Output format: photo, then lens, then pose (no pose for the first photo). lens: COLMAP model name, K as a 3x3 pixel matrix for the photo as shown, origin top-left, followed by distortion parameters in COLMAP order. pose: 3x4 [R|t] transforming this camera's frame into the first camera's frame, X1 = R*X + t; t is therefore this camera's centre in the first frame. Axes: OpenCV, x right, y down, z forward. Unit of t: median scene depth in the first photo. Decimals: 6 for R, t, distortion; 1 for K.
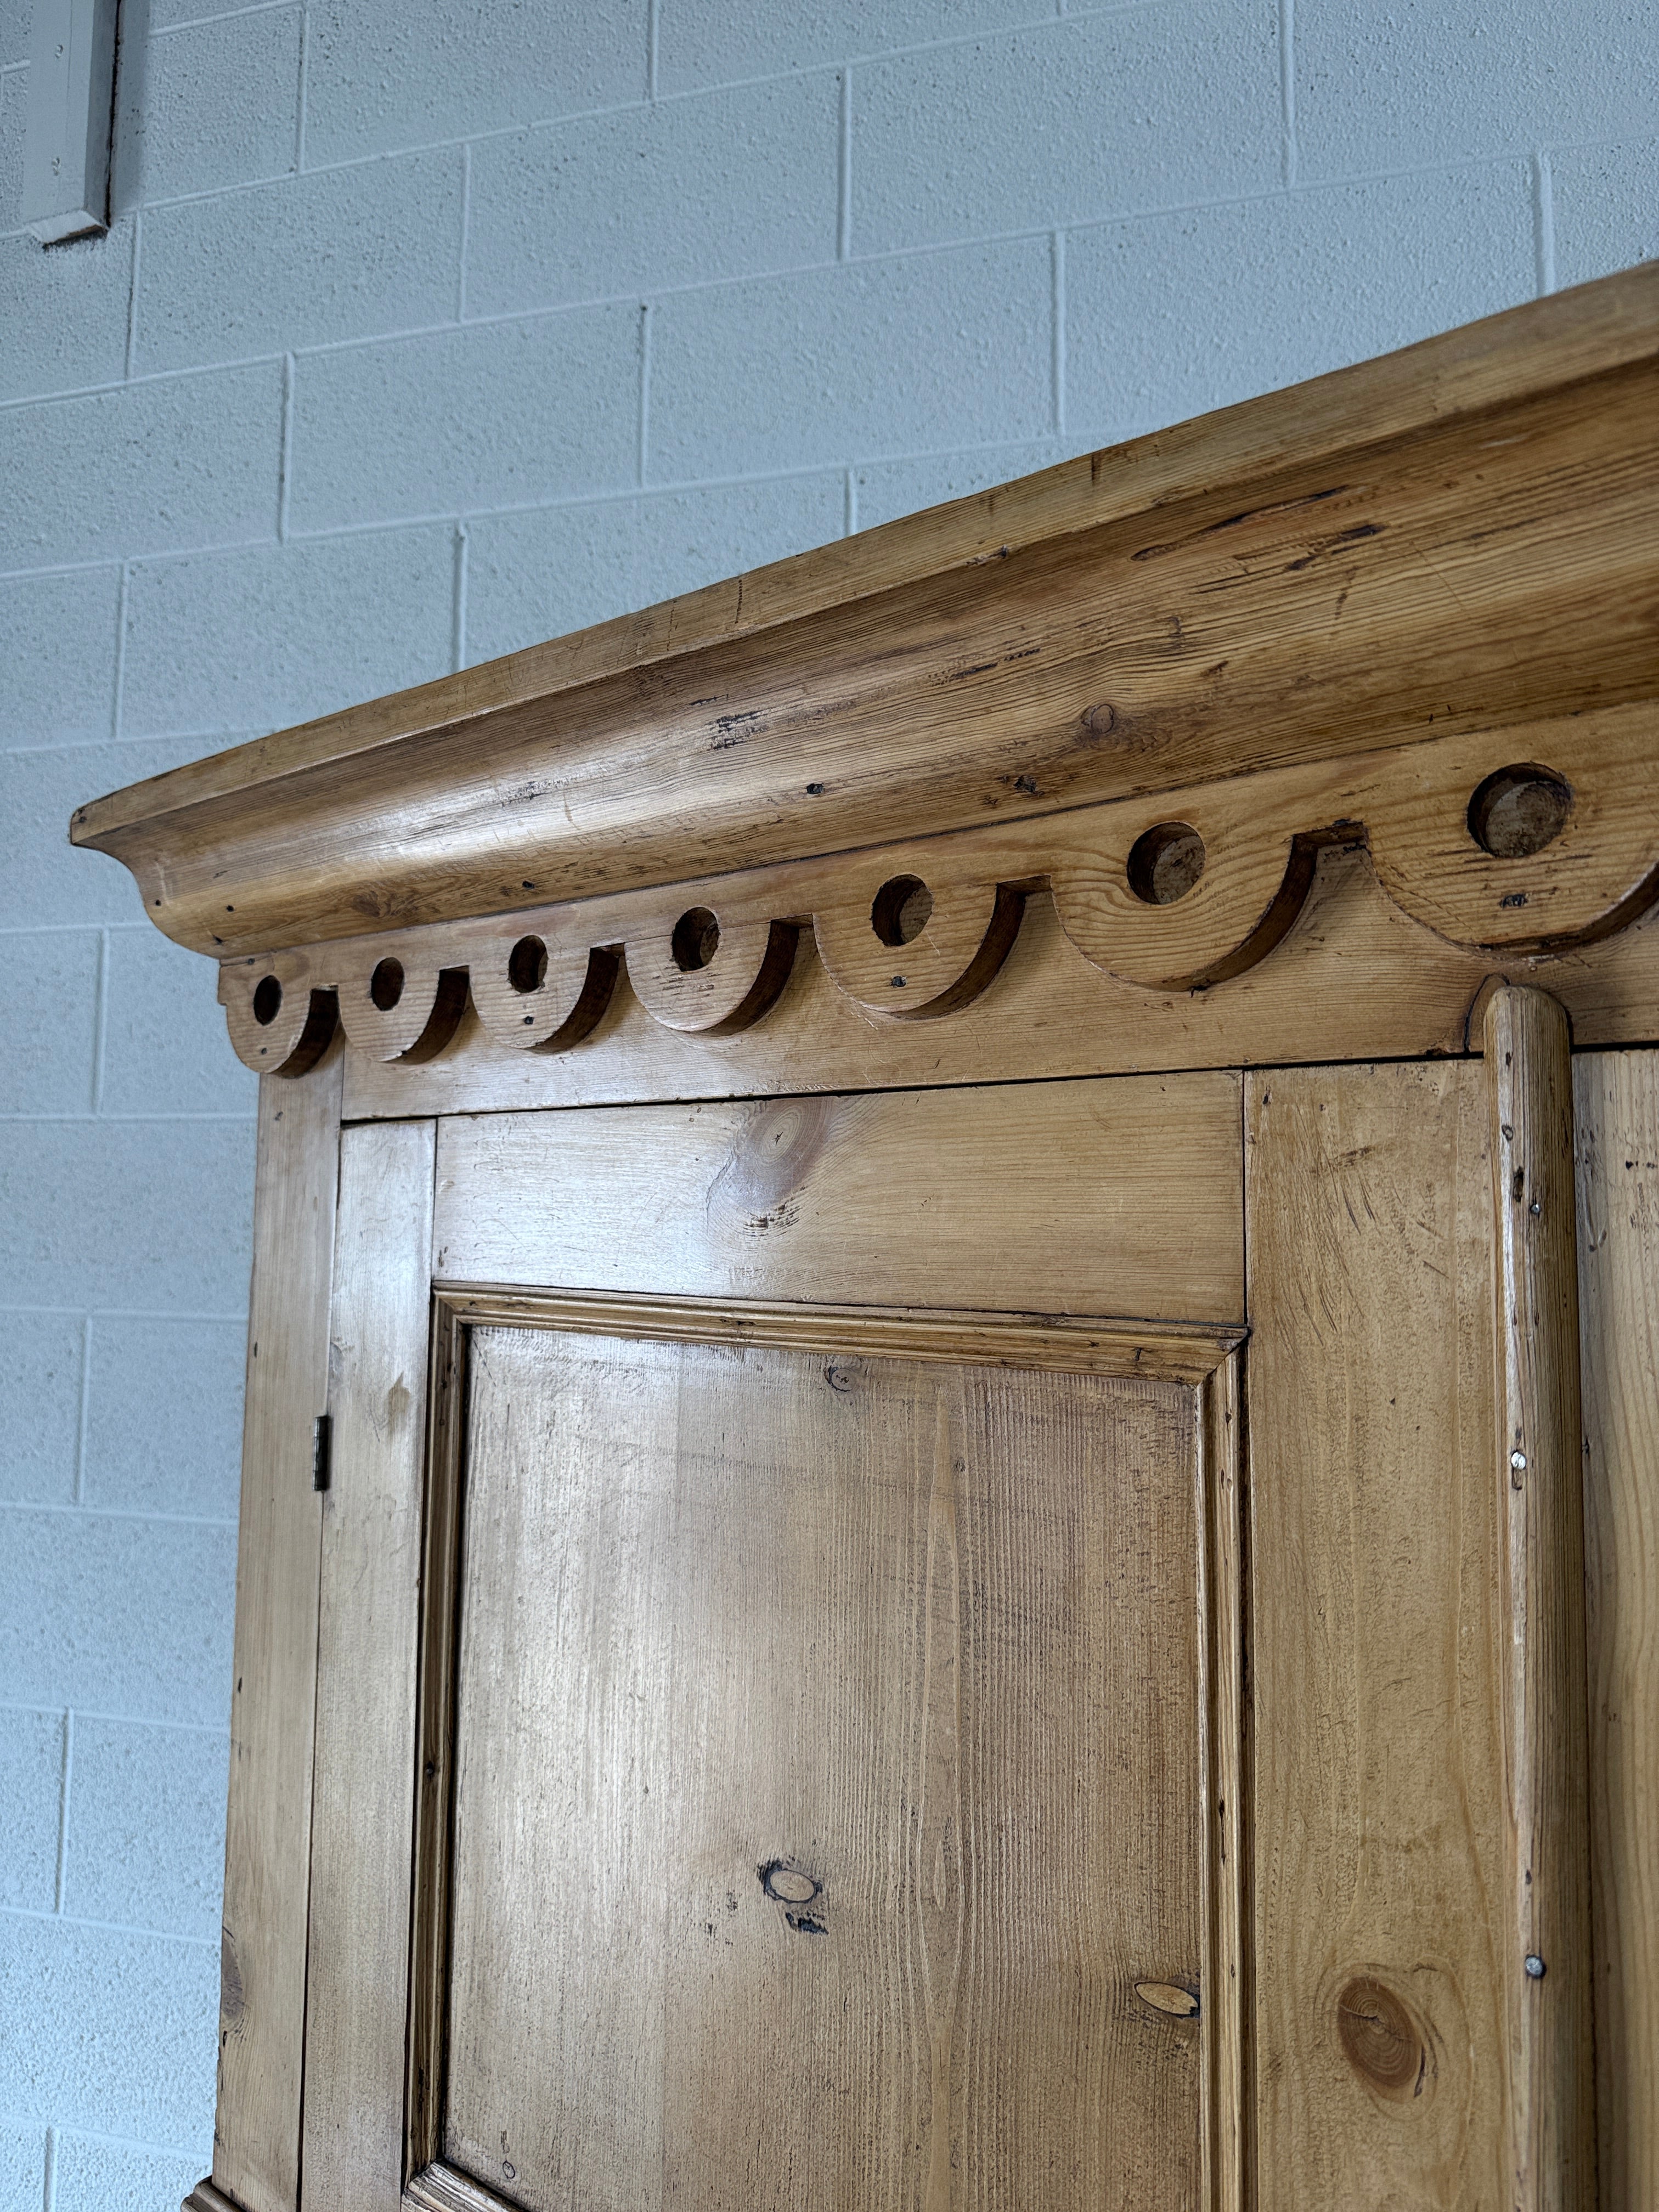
lens RADIAL K [[1569.6, 0, 826.6], [0, 1569.6, 1120.0], [0, 0, 1]] dist [0.046153, -0.067430]
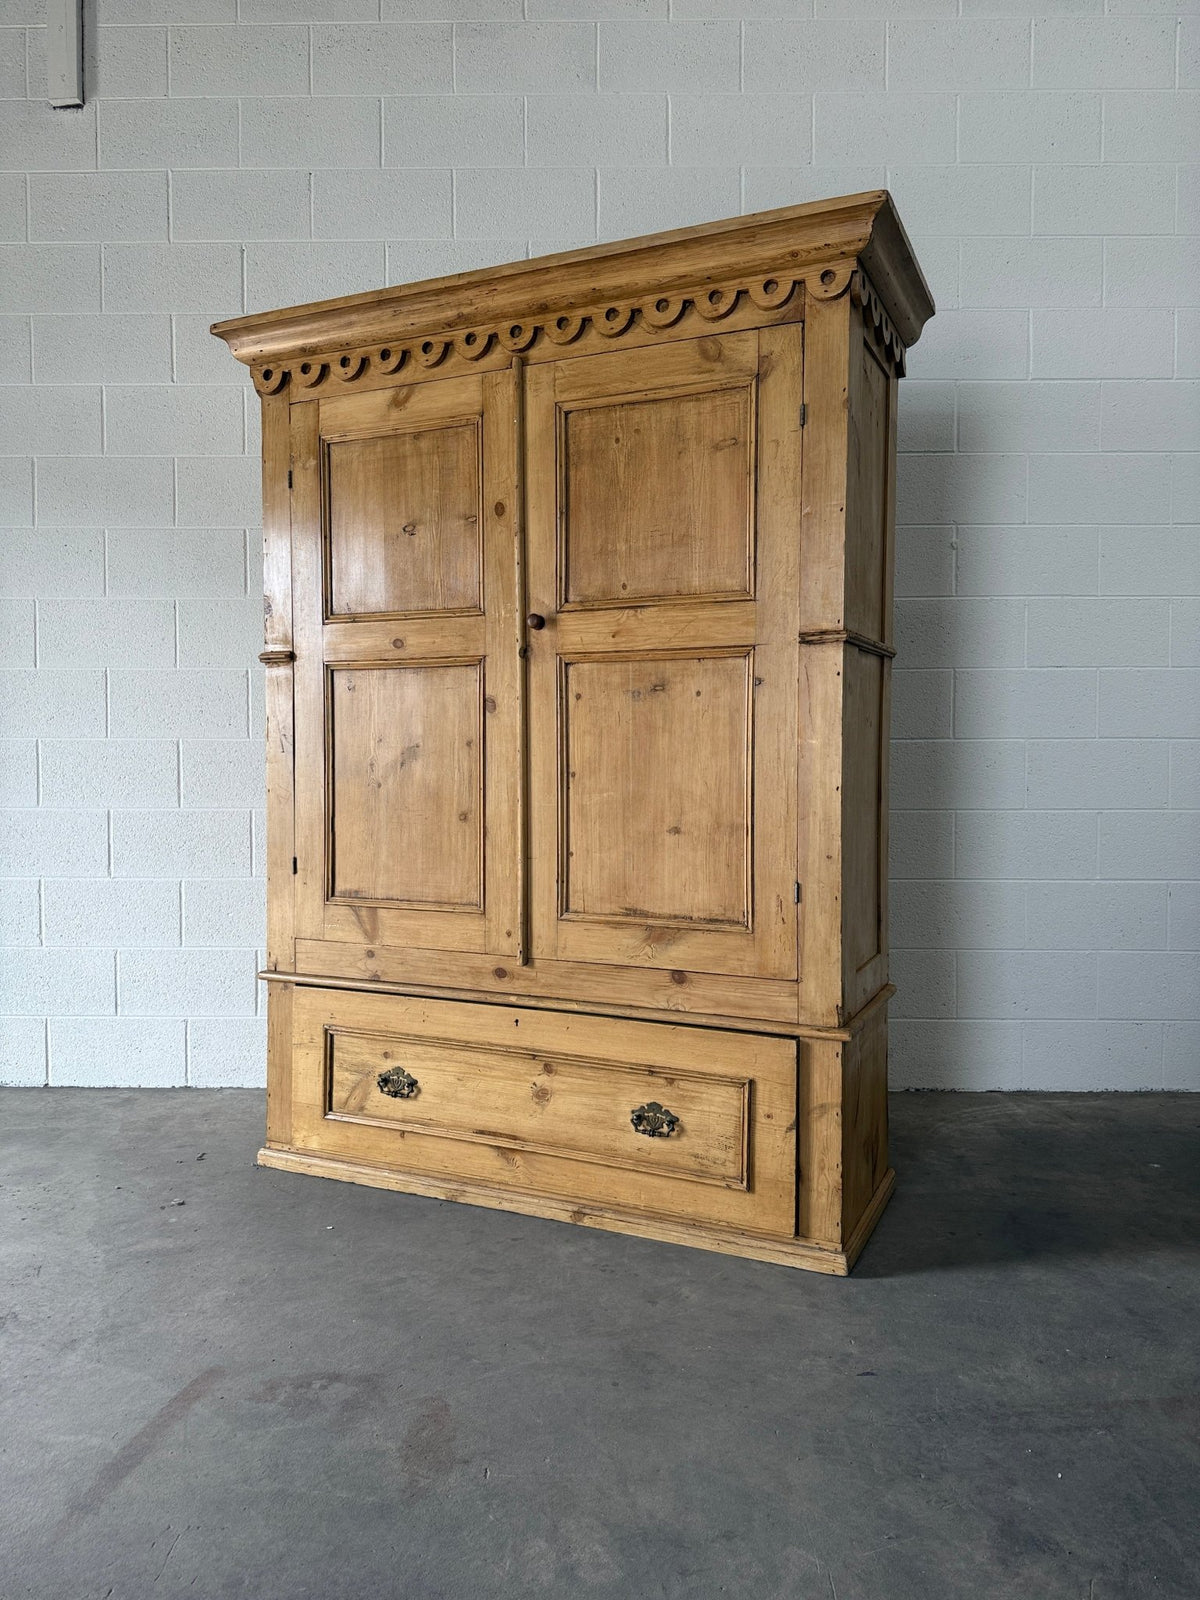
lens RADIAL K [[1135.3, 0, 599.3], [0, 1135.3, 789.4], [0, 0, 1]] dist [0.046153, -0.067430]
pose [[0.964978, -0.022931, 0.261328, -0.491064], [-0.003500, 0.994958, 0.100230, 1.087894], [-0.262309, -0.097634, 0.960032, -3.449654]]
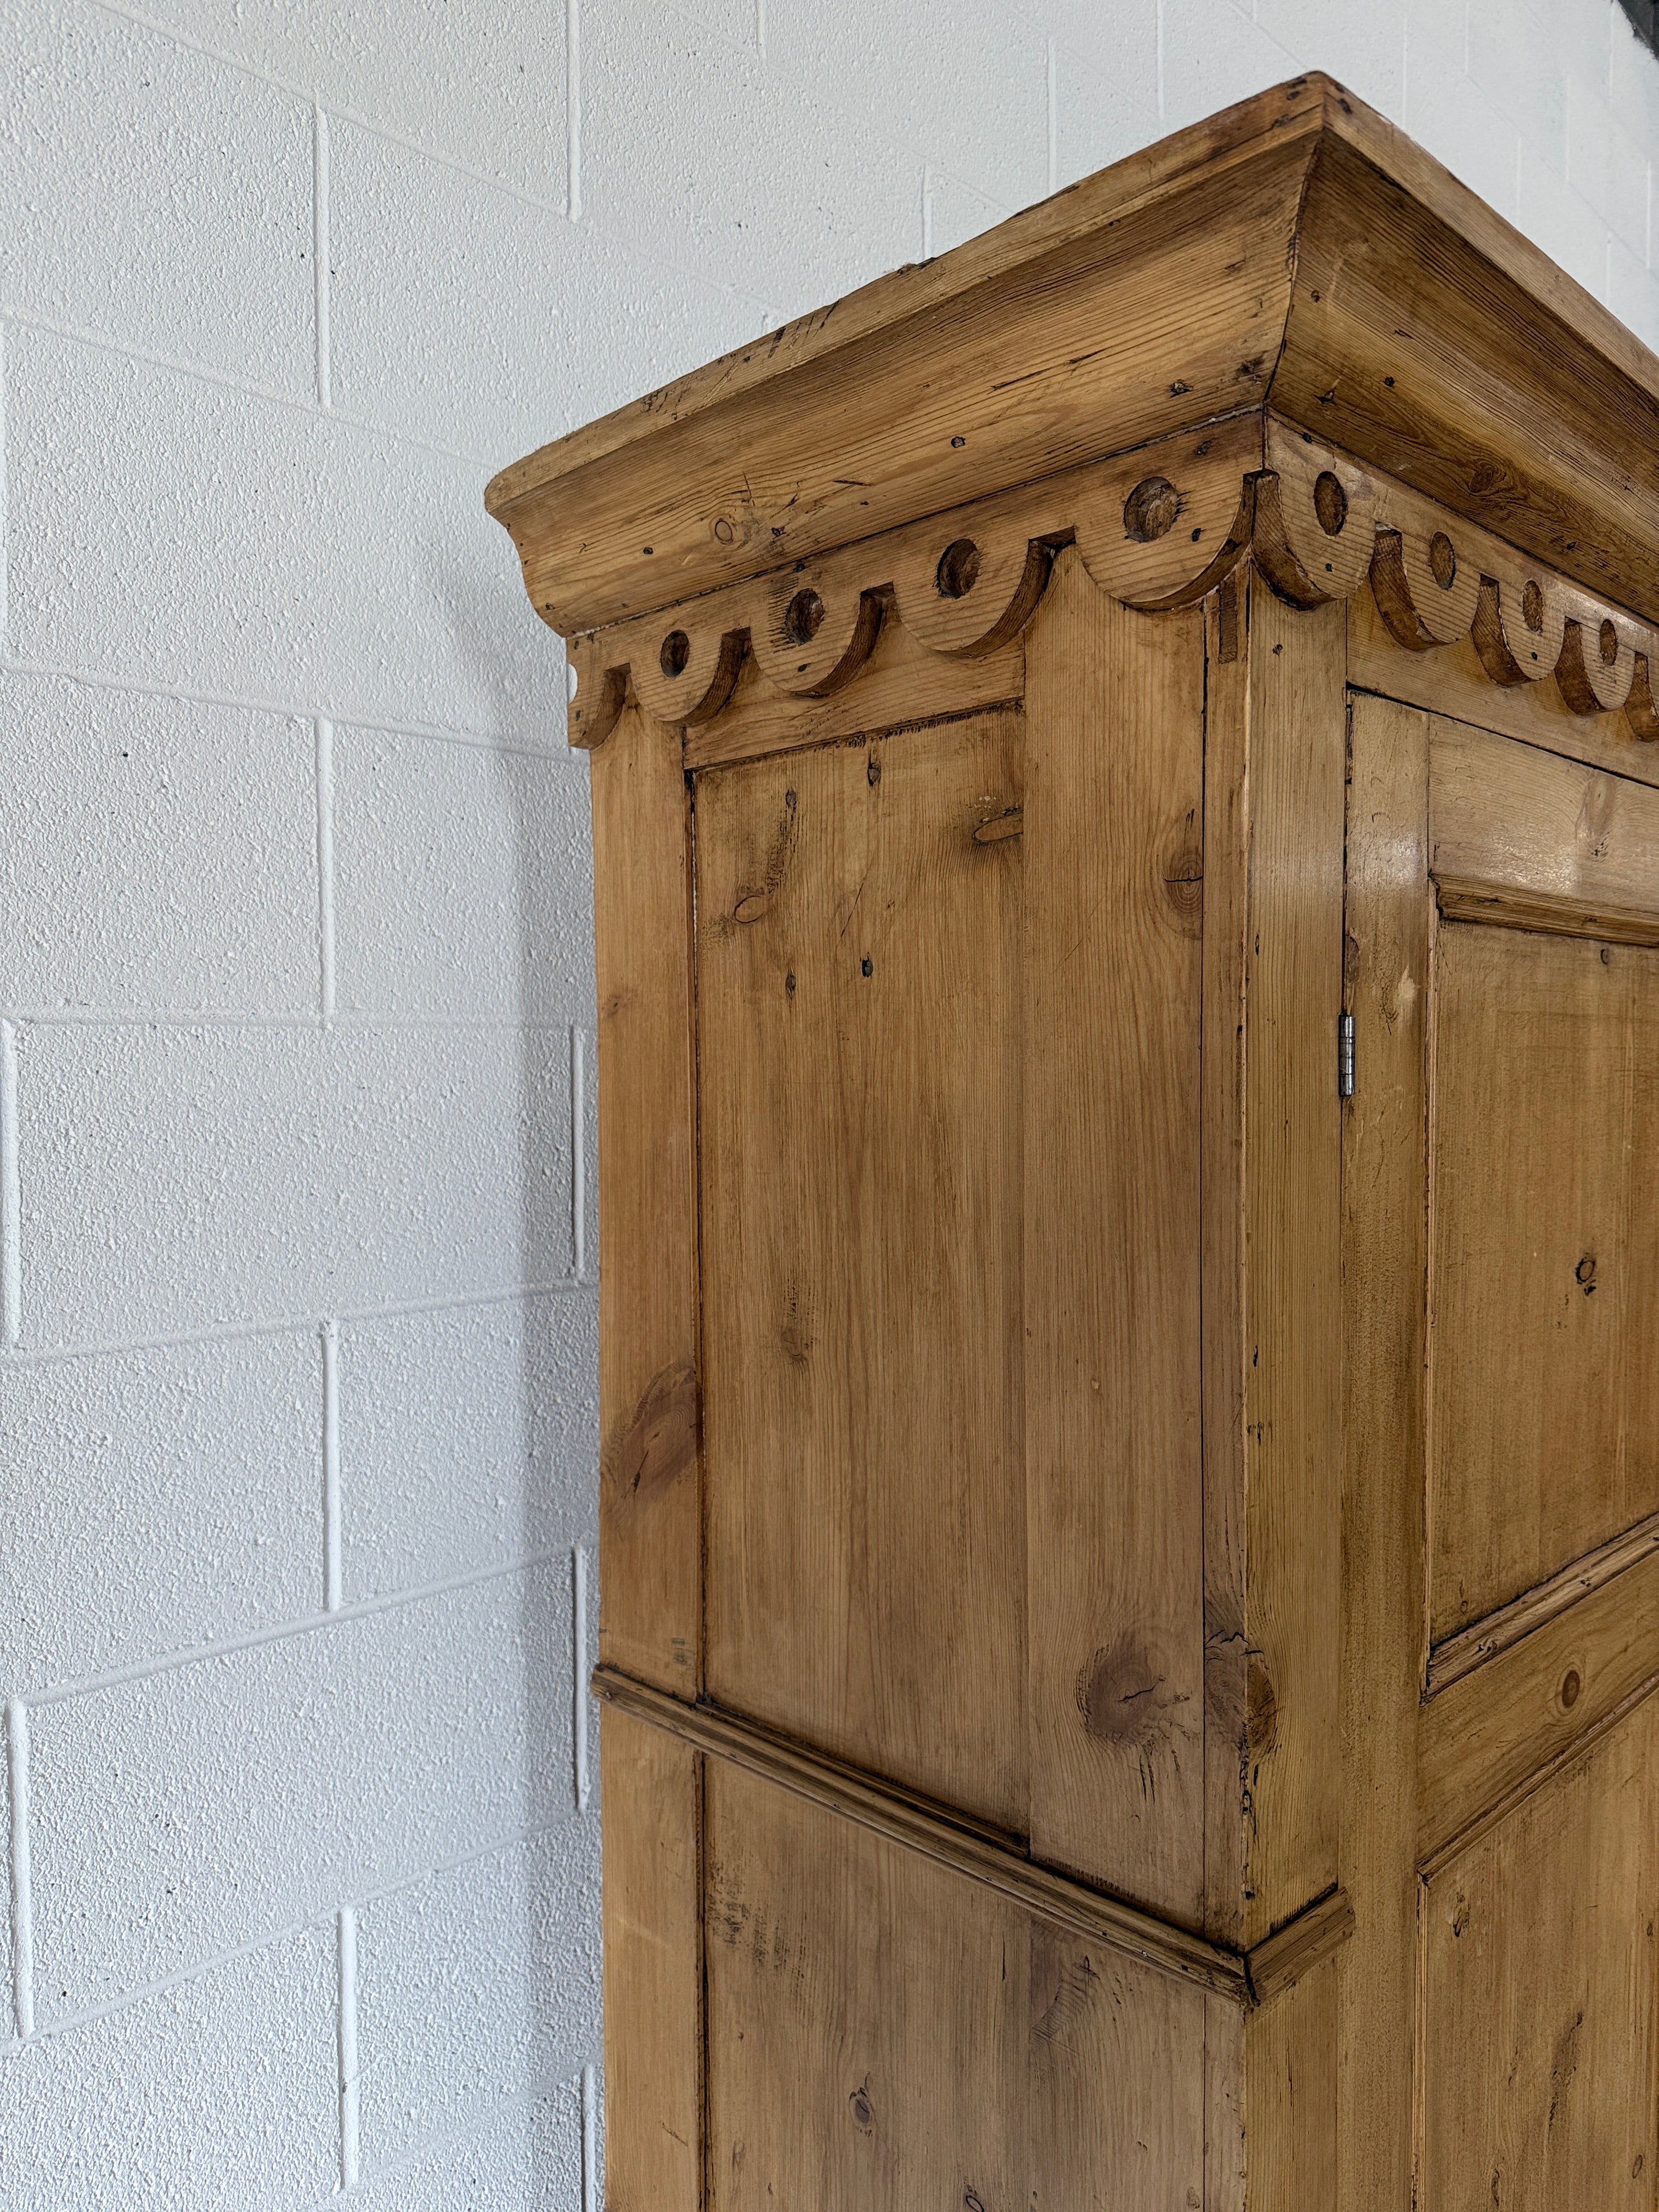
lens RADIAL K [[1569.6, 0, 822.3], [0, 1569.6, 1094.8], [0, 0, 1]] dist [0.046153, -0.067430]
pose [[0.094289, -0.050833, 0.994246, -1.797170], [-0.065536, 0.996212, 0.057149, 0.292417], [-0.993385, -0.070547, 0.090601, 1.754543]]
